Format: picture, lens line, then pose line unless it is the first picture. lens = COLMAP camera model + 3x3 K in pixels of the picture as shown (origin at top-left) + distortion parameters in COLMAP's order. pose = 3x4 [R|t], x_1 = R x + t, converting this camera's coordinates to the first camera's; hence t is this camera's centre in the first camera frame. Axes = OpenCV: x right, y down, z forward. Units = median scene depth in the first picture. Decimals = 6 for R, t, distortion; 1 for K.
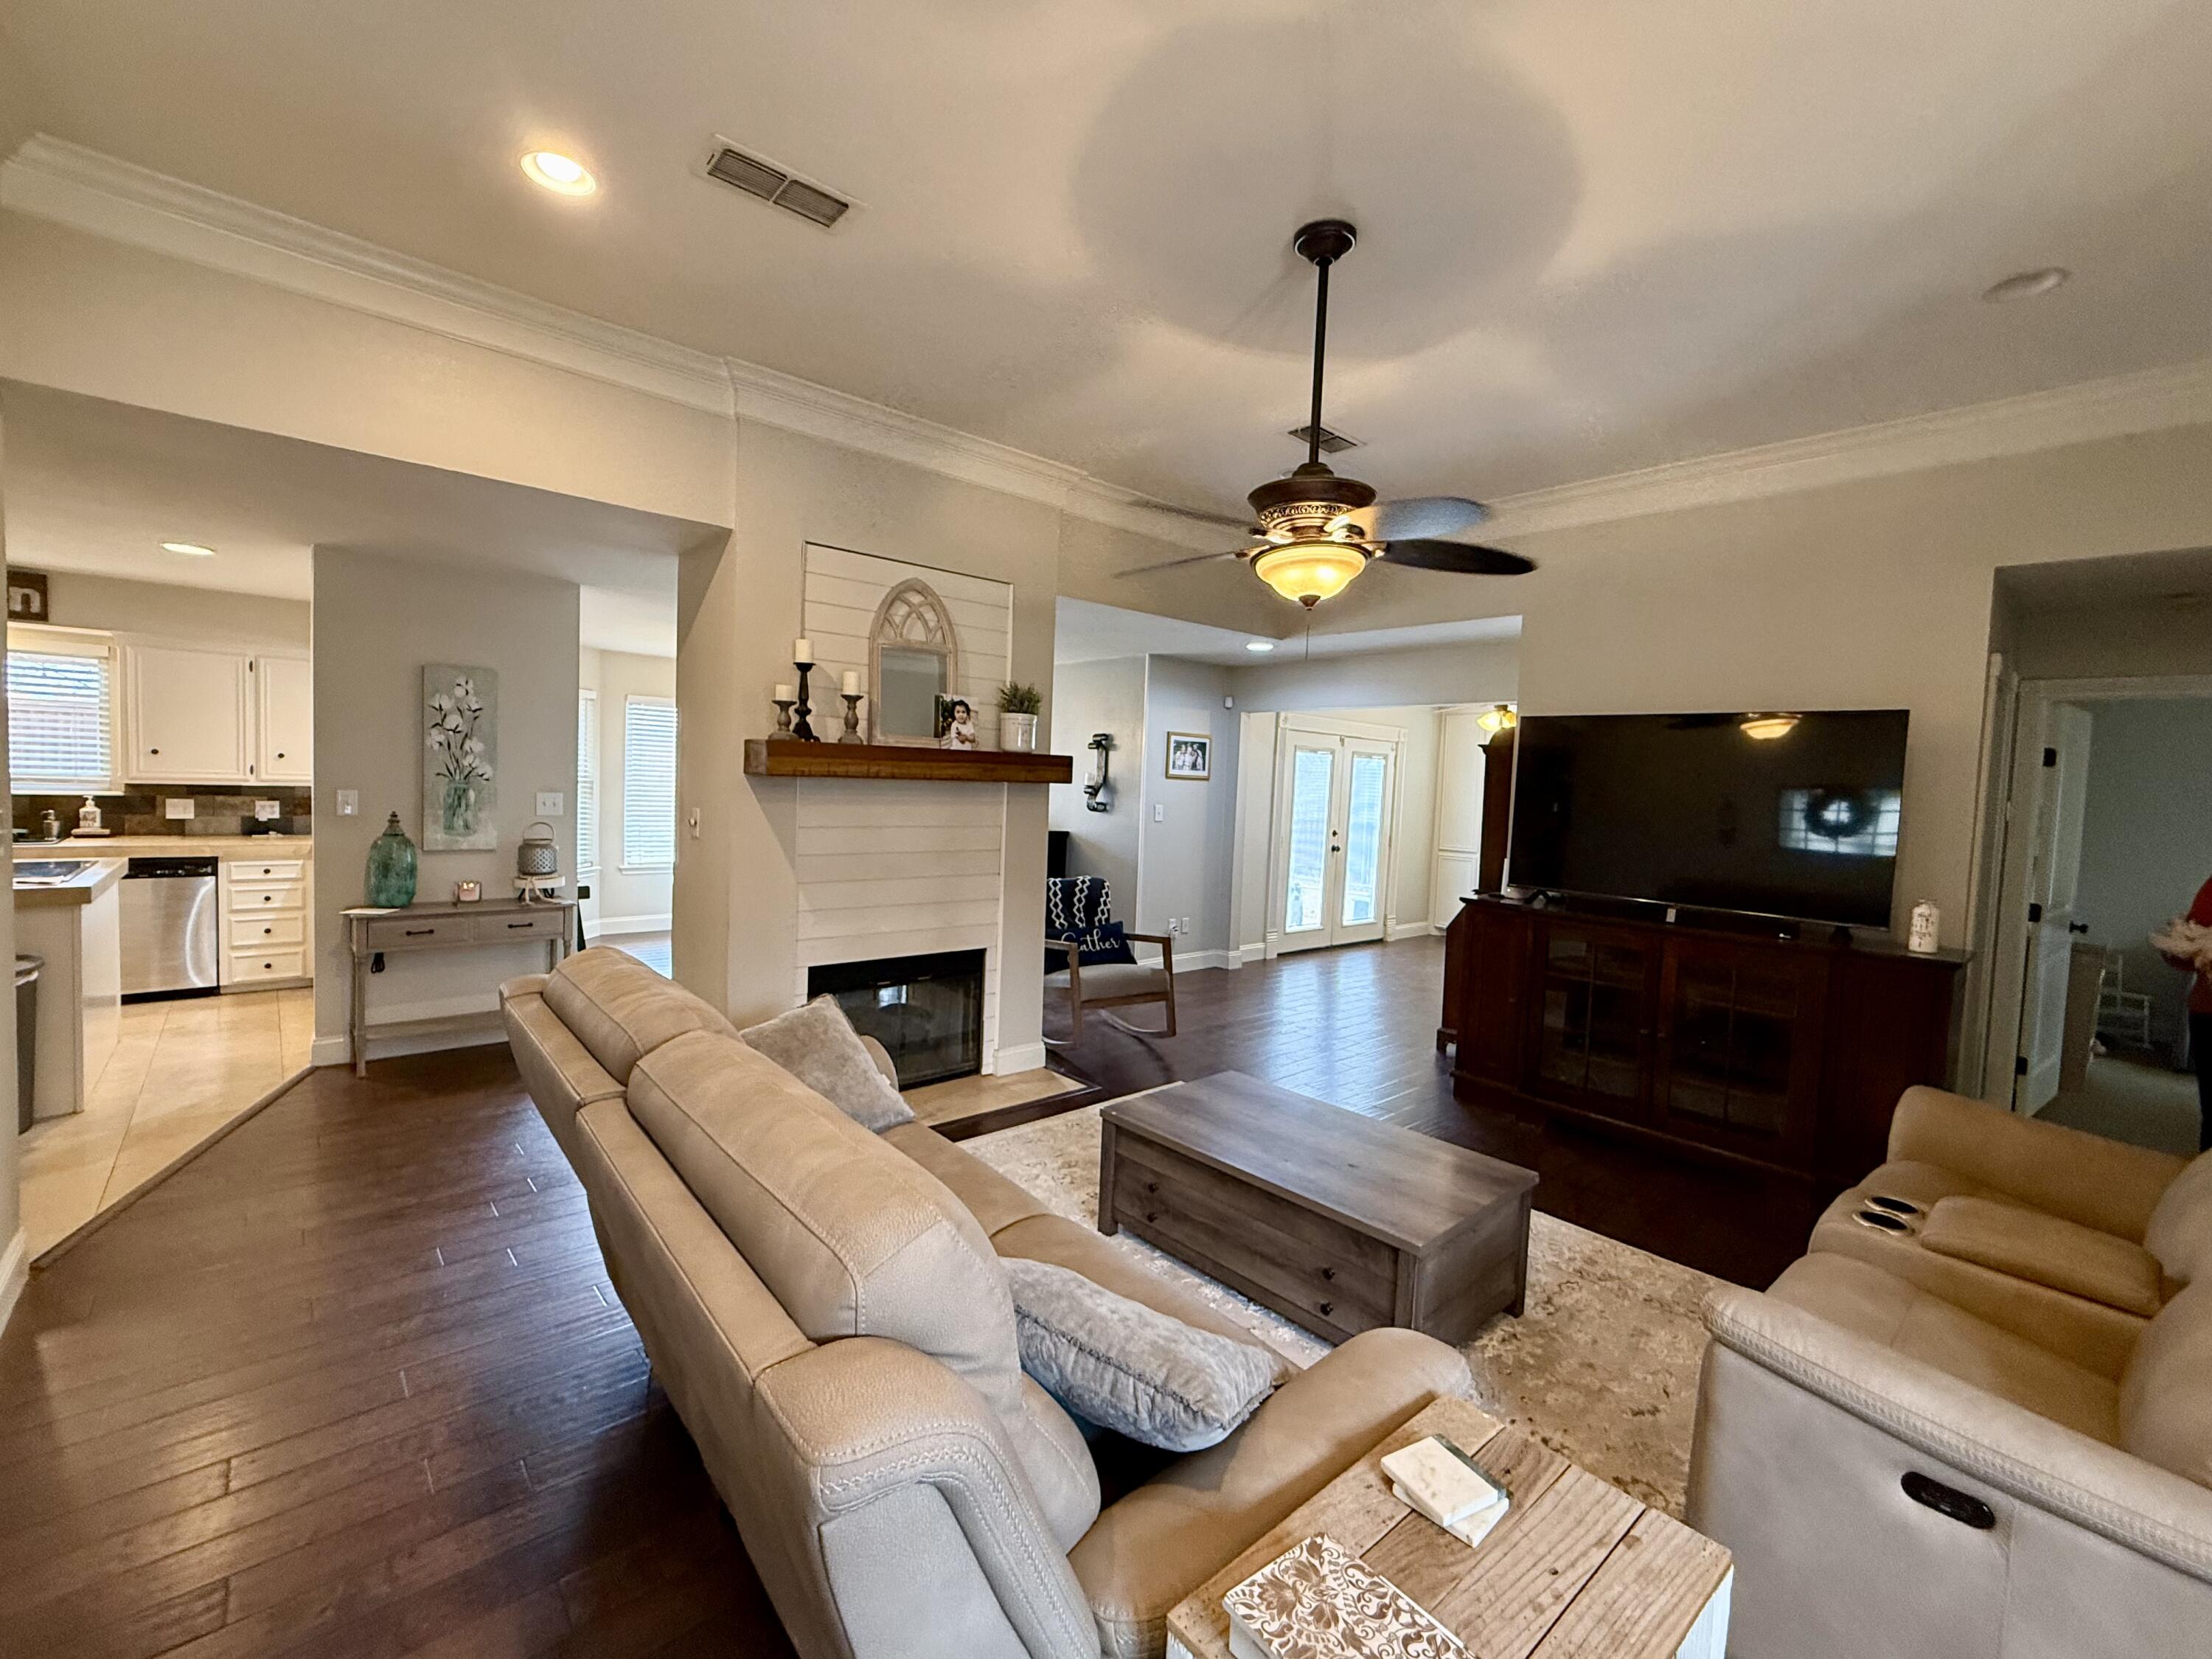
lens RADIAL K [[939.1, 0, 1112.2], [0, 939.1, 832.1], [0, 0, 1]] dist [-0.005110, -0.000827]
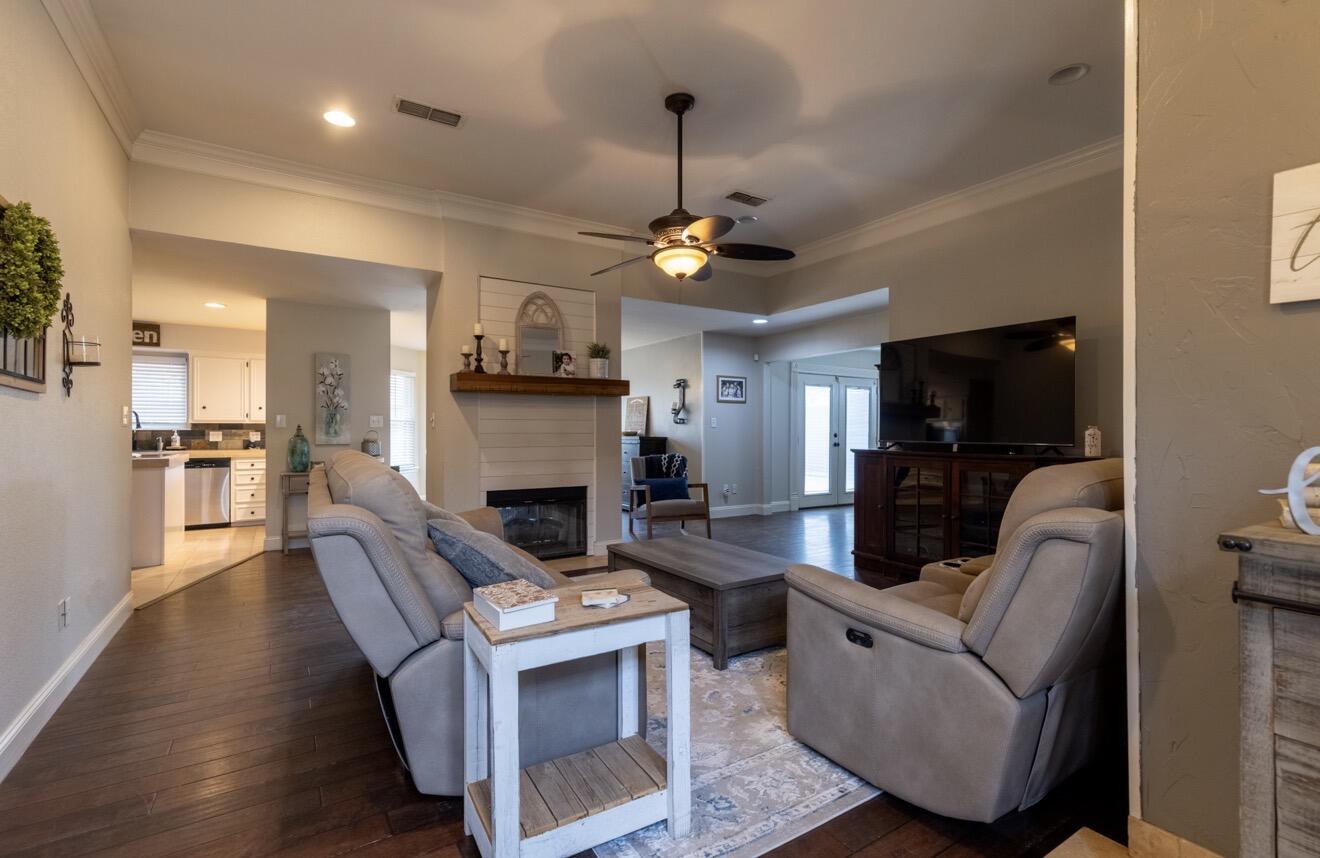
lens RADIAL K [[587.6, 0, 658.6], [0, 587.6, 424.9], [0, 0, 1]] dist [-0.005054, 0.000054]
pose [[0.986532, -0.043021, -0.157809, 0.195108], [0.032681, 0.997181, -0.067542, 0.087656], [0.160270, 0.061475, 0.985157, -0.128350]]
